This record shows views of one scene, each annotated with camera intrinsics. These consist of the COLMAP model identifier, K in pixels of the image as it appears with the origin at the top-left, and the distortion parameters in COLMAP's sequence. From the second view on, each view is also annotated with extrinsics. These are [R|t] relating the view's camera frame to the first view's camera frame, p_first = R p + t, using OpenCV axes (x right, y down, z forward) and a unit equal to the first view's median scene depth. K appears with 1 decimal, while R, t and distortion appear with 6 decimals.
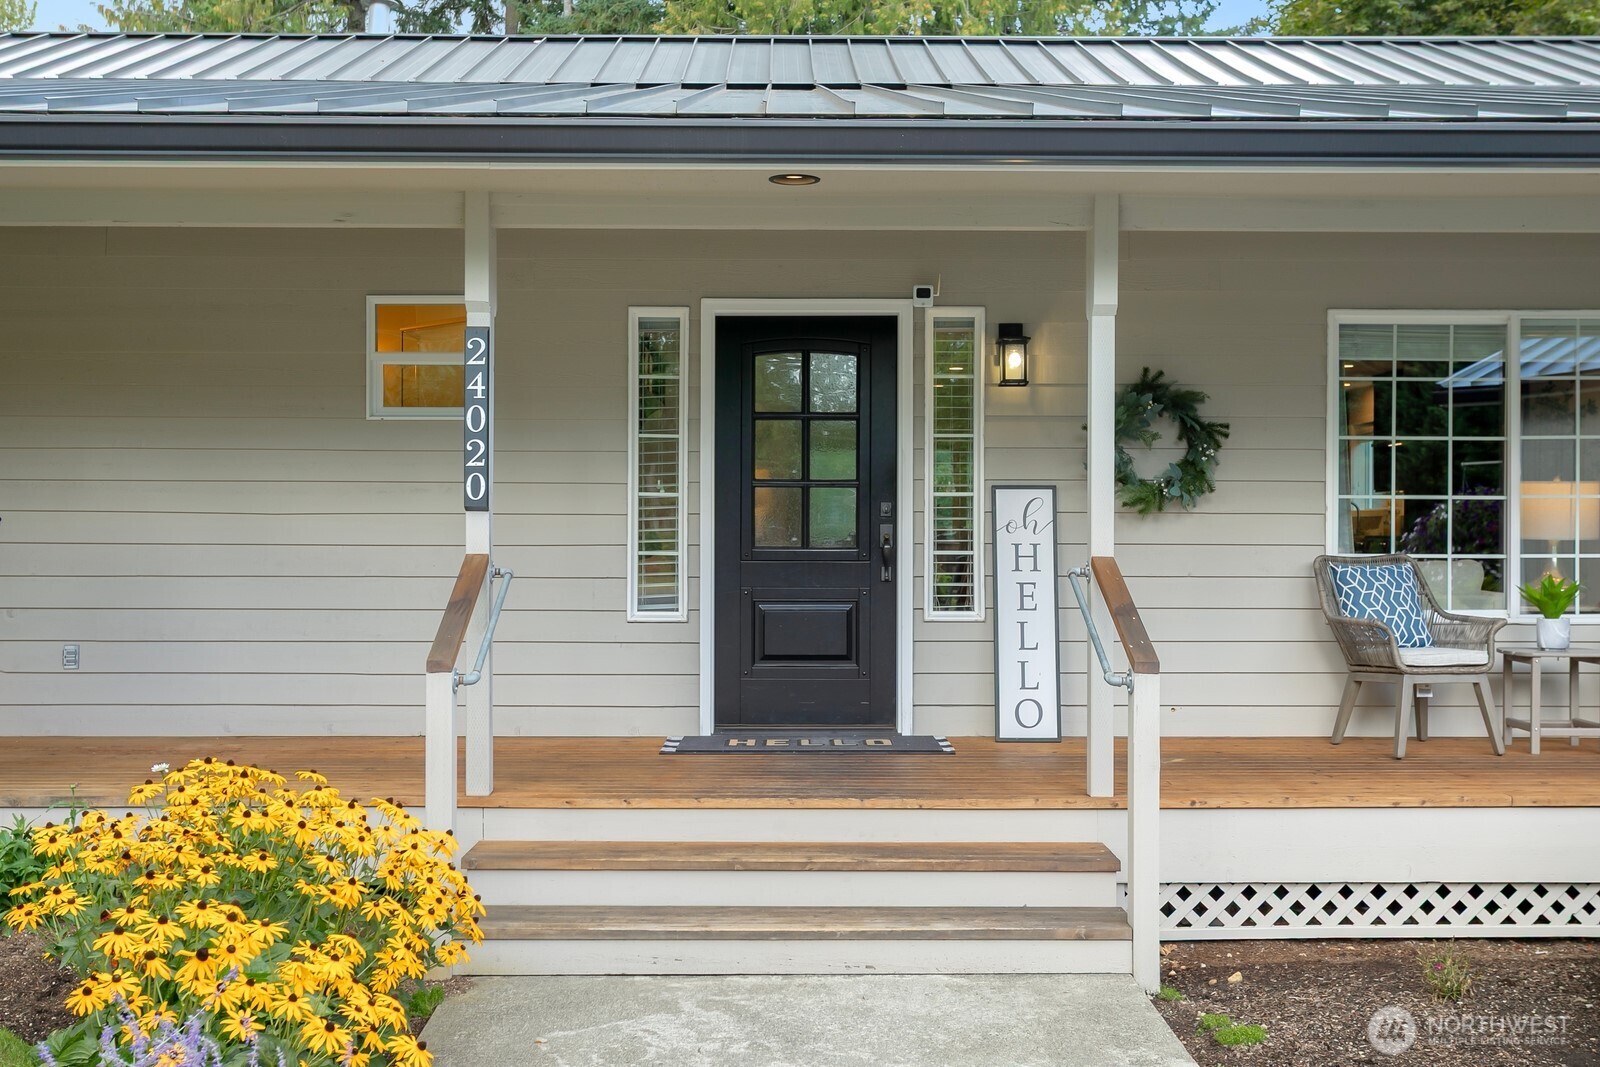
lens RADIAL K [[1826.0, 0, 799.5], [0, 1826.0, 532.6], [0, 0, 1]] dist [0.031630, 0.000000]
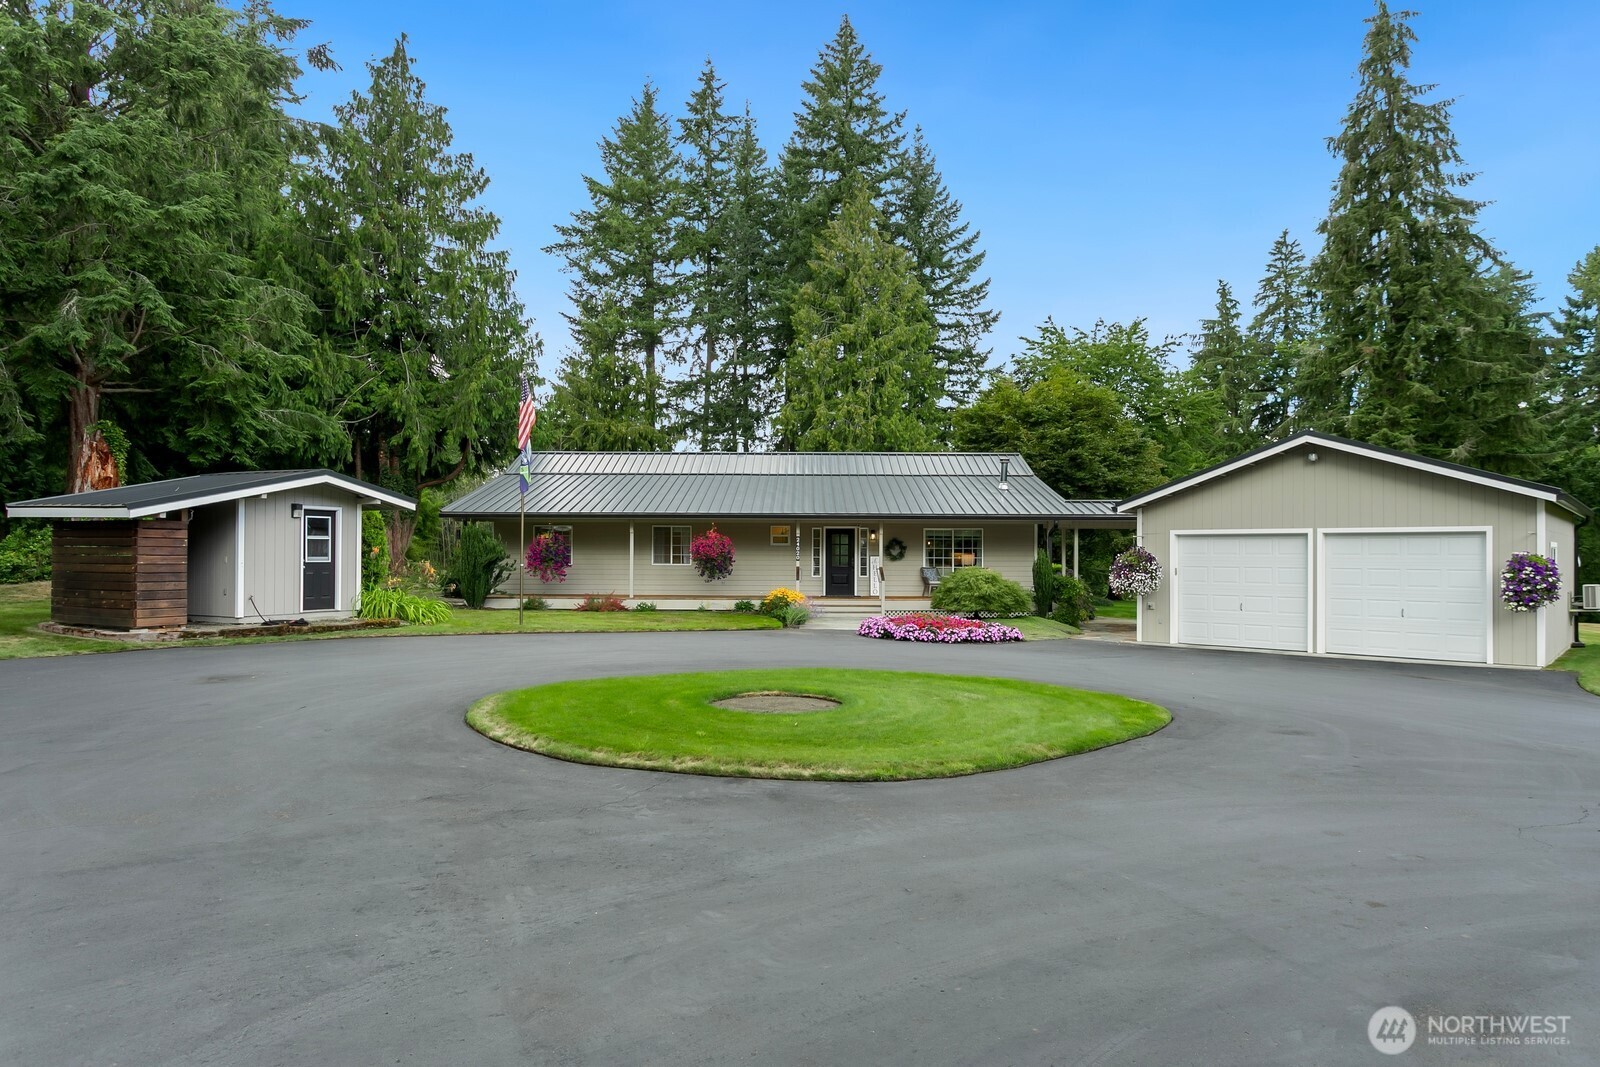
lens RADIAL K [[1034.2, 0, 805.6], [0, 1034.2, 533.2], [0, 0, 1]] dist [0.009216, 0.007901]
pose [[0.999979, 0.003443, -0.005569, -0.096026], [-0.003550, 0.999806, -0.019377, -0.034806], [0.005501, 0.019396, 0.999797, -2.576538]]
